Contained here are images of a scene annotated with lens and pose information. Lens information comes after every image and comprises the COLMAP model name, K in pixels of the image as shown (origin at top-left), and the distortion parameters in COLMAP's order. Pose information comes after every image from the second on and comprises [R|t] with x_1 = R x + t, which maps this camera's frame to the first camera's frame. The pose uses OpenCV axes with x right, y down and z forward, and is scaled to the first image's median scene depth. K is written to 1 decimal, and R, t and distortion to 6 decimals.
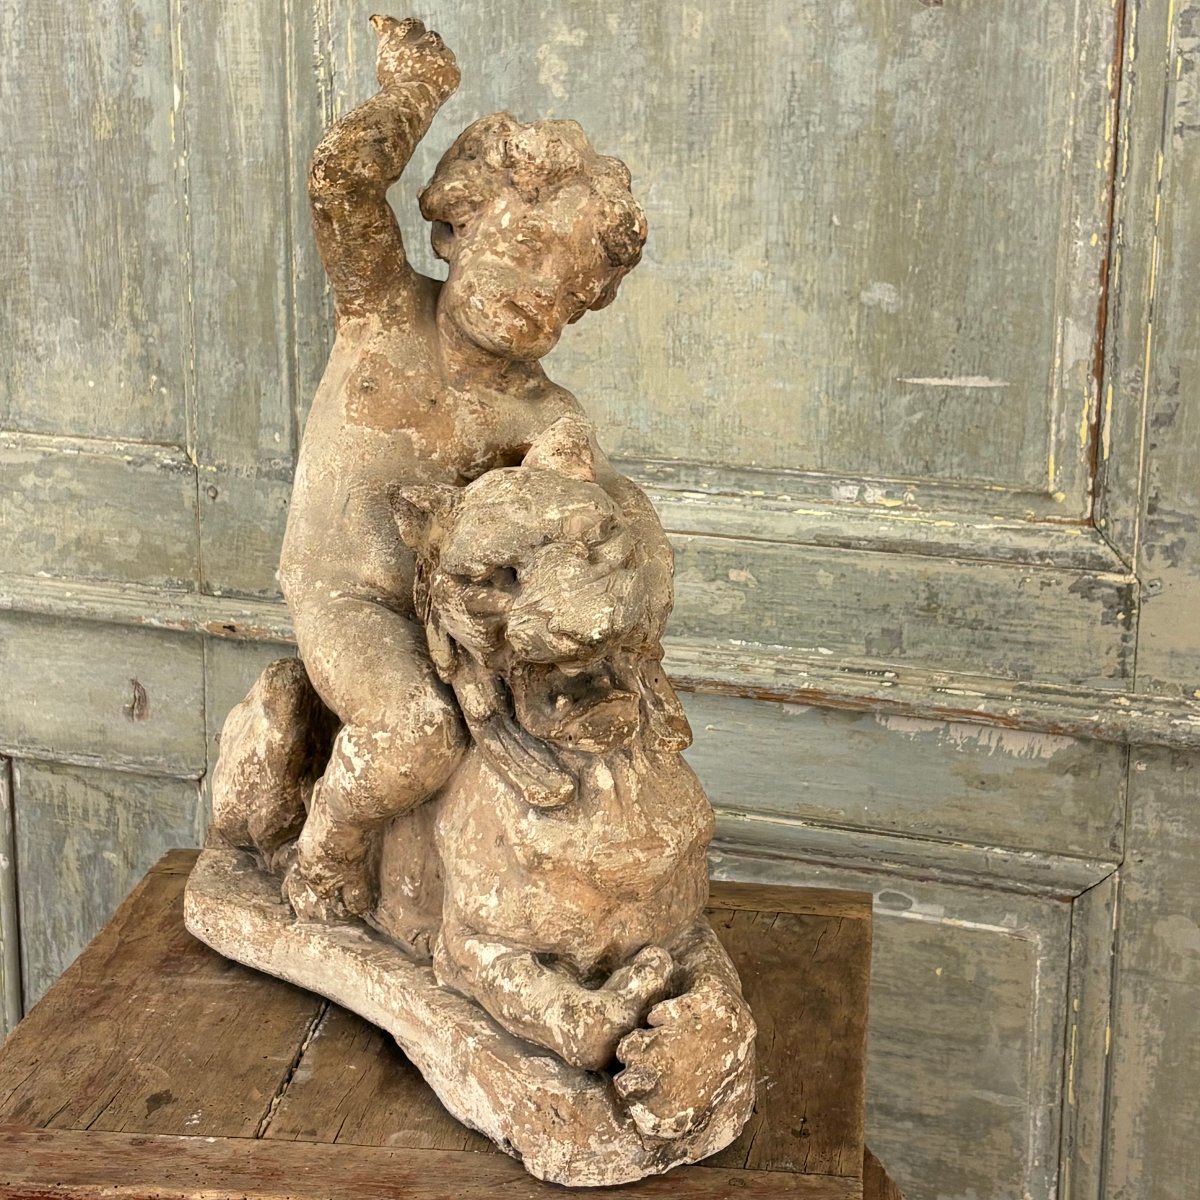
lens RADIAL K [[2484.8, 0, 613.9], [0, 2484.8, 581.1], [0, 0, 1]] dist [0.257617, -1.164556]
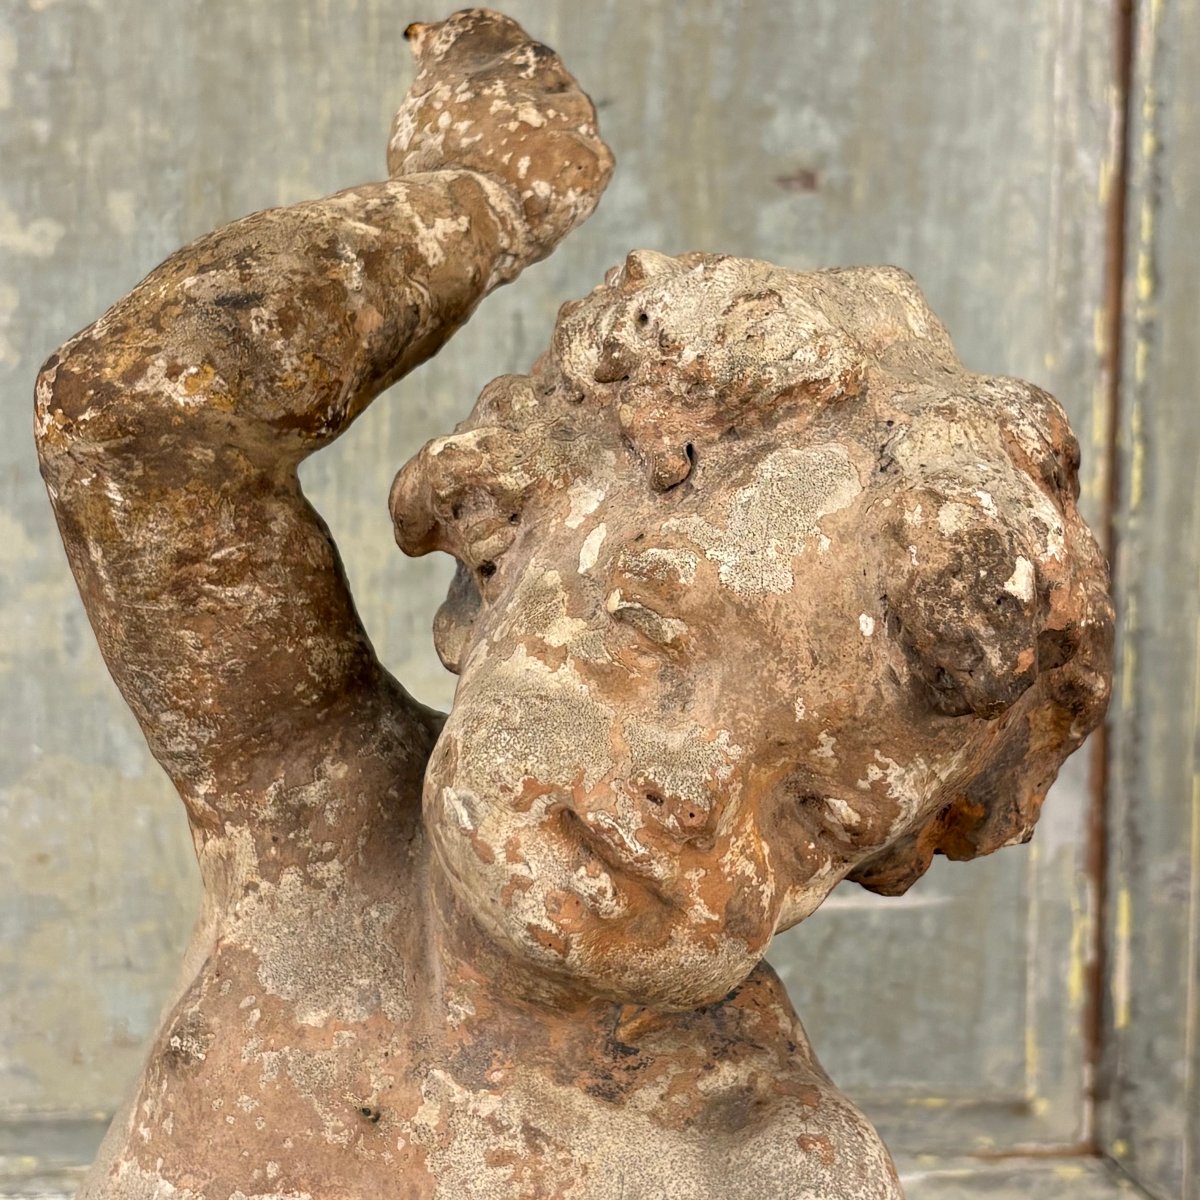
lens RADIAL K [[2434.6, 0, 588.2], [0, 2434.6, 601.6], [0, 0, 1]] dist [0.264106, -1.286317]
pose [[0.916652, 0.026218, -0.398826, 0.074362], [-0.104583, 0.978814, -0.176025, -0.083231], [0.385762, 0.203064, 0.899974, 0.713699]]
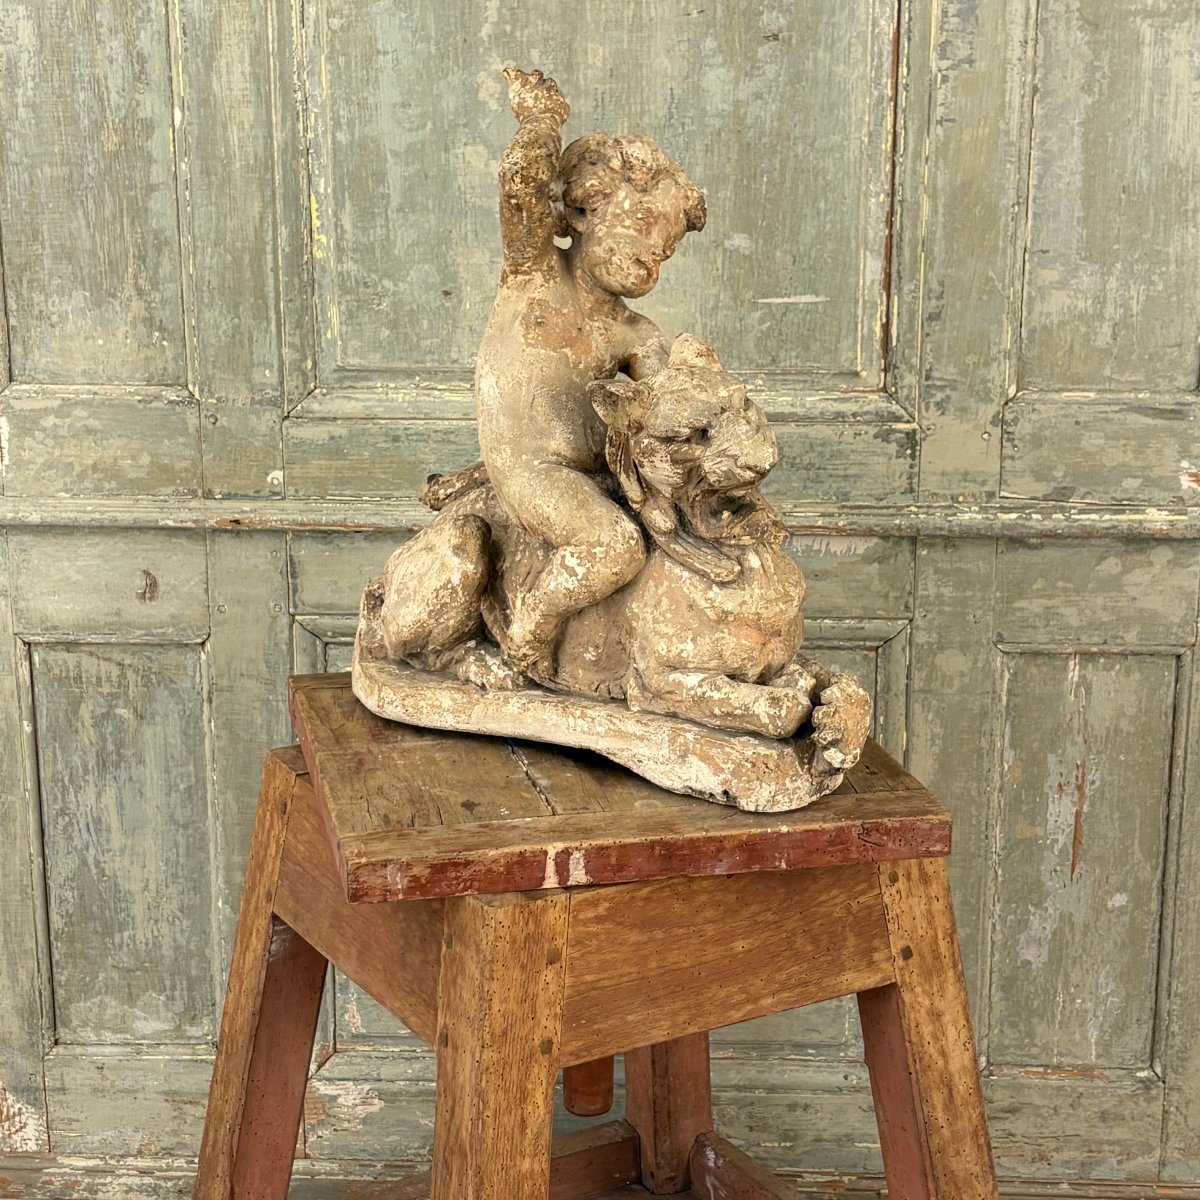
lens RADIAL K [[2418.1, 0, 600.0], [0, 2418.1, 600.0], [0, 0, 1]] dist [0.257898, -1.195131]
pose [[0.945324, -0.096171, 0.311629, -0.525916], [0.085223, 0.995176, 0.048595, 0.019643], [-0.314799, -0.019380, 0.948960, -0.382475]]
